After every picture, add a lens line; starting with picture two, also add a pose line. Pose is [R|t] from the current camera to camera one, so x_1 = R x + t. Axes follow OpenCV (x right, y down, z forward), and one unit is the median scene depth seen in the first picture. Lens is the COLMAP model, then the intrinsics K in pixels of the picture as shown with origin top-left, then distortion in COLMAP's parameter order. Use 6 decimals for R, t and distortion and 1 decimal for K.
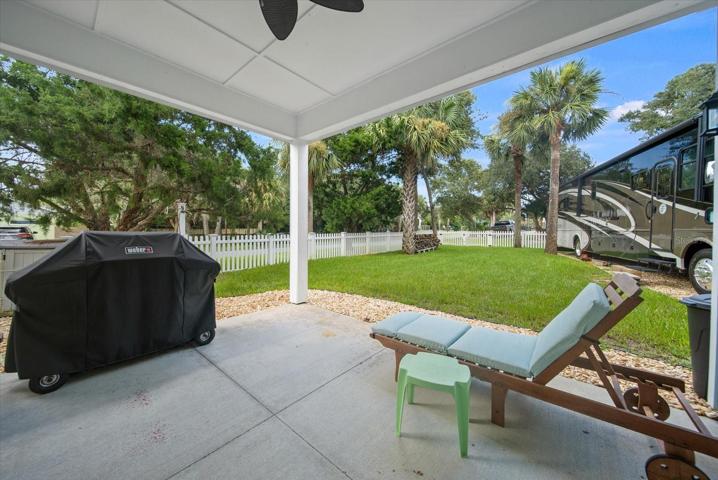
lens RADIAL K [[257.5, 0, 351.7], [0, 257.5, 237.9], [0, 0, 1]] dist [-0.002290, -0.000610]
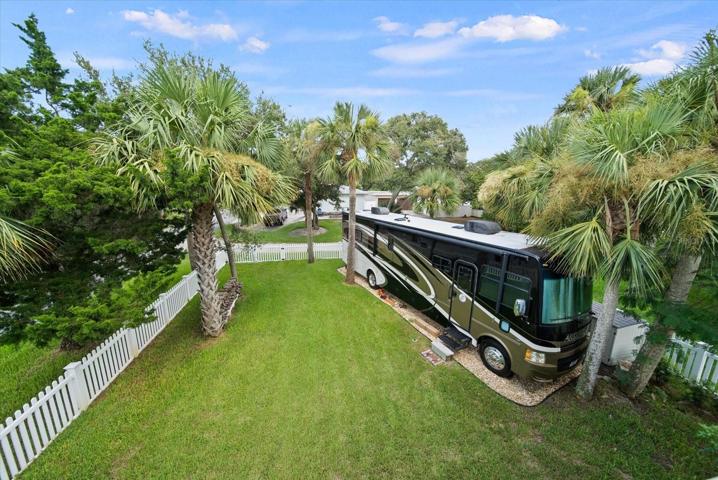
lens RADIAL K [[257.5, 0, 358.3], [0, 257.5, 241.6], [0, 0, 1]] dist [-0.002290, -0.000610]
pose [[0.603536, -0.162444, 0.780613, -0.071749], [0.016430, 0.981352, 0.191514, -0.530383], [-0.797167, -0.102760, 0.594950, 0.541262]]
